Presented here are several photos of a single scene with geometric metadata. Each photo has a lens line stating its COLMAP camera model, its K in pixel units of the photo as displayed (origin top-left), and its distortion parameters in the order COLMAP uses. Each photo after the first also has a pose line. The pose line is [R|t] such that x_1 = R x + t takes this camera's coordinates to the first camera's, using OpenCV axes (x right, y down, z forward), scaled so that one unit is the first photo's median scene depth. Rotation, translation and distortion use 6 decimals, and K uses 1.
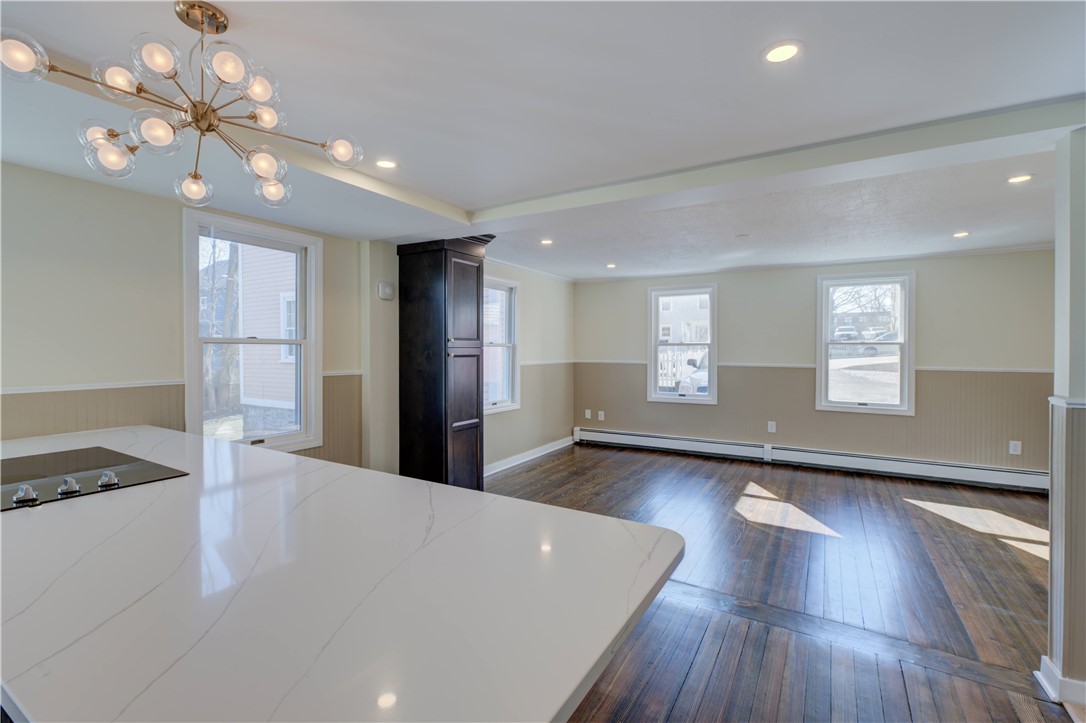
lens RADIAL K [[470.8, 0, 551.2], [0, 470.8, 353.0], [0, 0, 1]] dist [-0.000756, -0.004433]
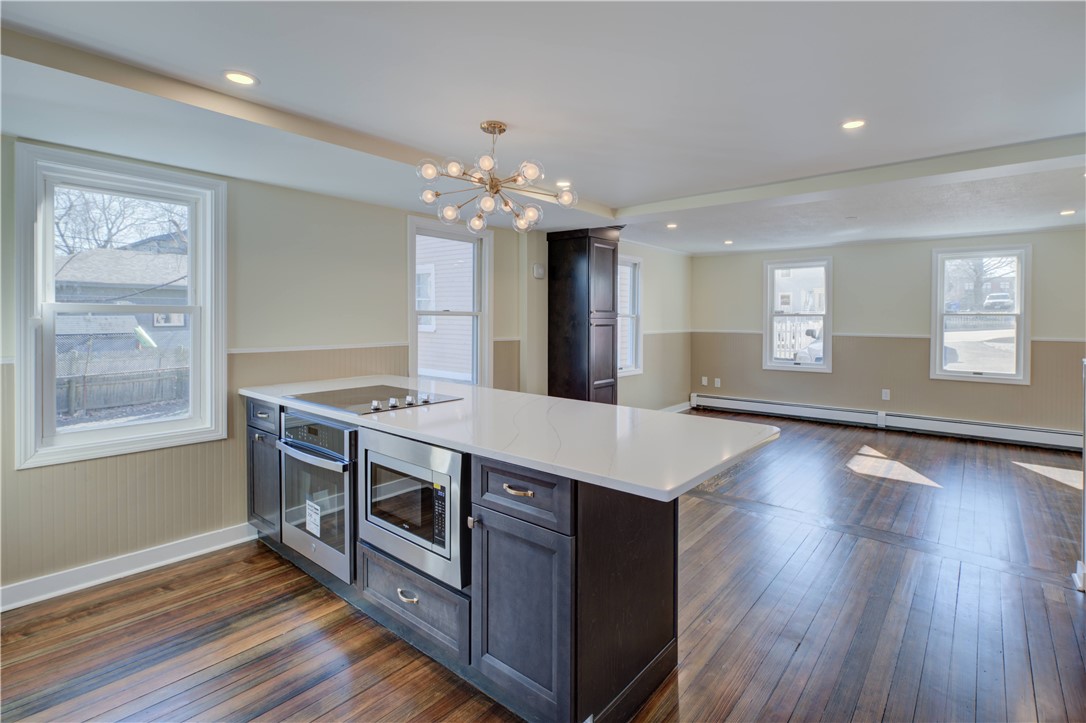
lens RADIAL K [[470.8, 0, 605.9], [0, 470.8, 324.2], [0, 0, 1]] dist [-0.000756, -0.004433]
pose [[0.992509, 0.003384, -0.122122, -0.027170], [-0.003013, 0.999990, 0.003223, -0.000433], [0.122131, -0.002831, 0.992510, -0.147788]]
